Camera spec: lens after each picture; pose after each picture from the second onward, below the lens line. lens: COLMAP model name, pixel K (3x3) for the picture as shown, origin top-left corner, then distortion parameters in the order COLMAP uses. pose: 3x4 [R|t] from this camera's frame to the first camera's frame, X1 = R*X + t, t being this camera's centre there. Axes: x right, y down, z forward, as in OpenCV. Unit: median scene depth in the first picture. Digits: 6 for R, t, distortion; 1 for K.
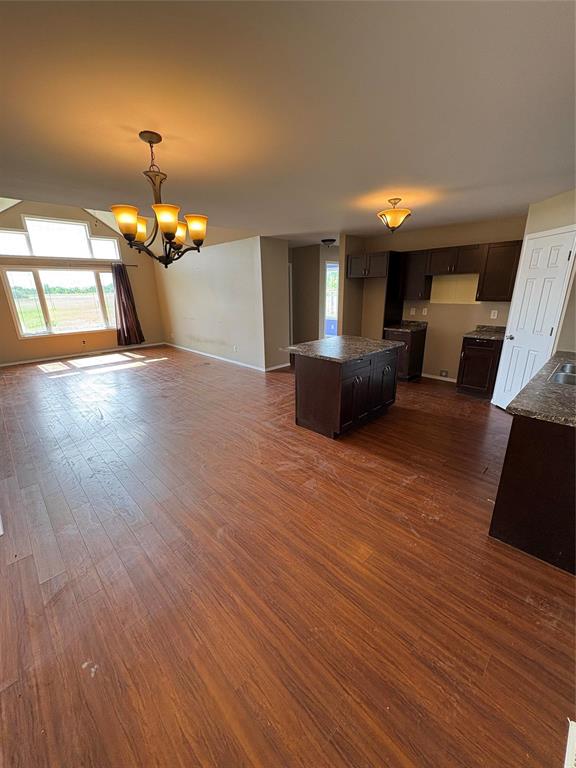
lens RADIAL K [[305.5, 0, 286.6], [0, 305.5, 384.3], [0, 0, 1]] dist [-0.000221, -0.000118]
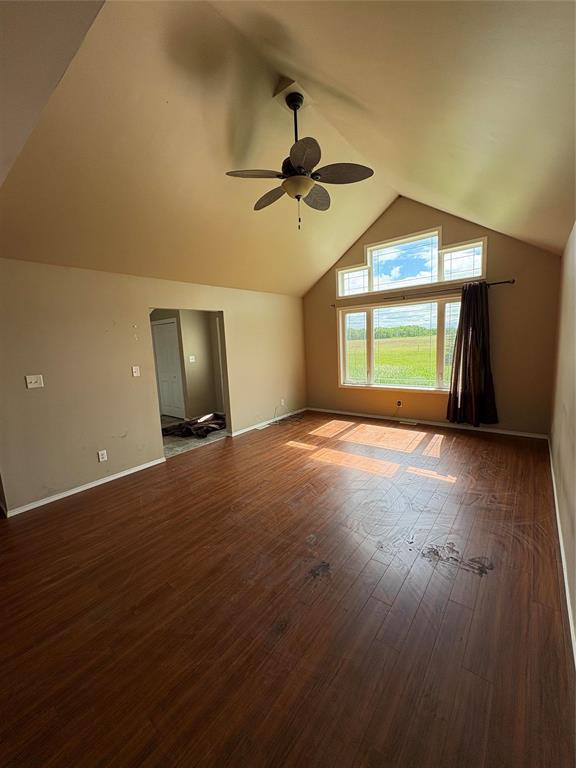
lens RADIAL K [[305.5, 0, 288.8], [0, 305.5, 384.7], [0, 0, 1]] dist [-0.000221, -0.000118]
pose [[0.124380, 0.152045, -0.980516, -0.017297], [-0.254361, 0.960054, 0.116606, -0.285999], [0.959078, 0.234902, 0.158086, 0.920452]]
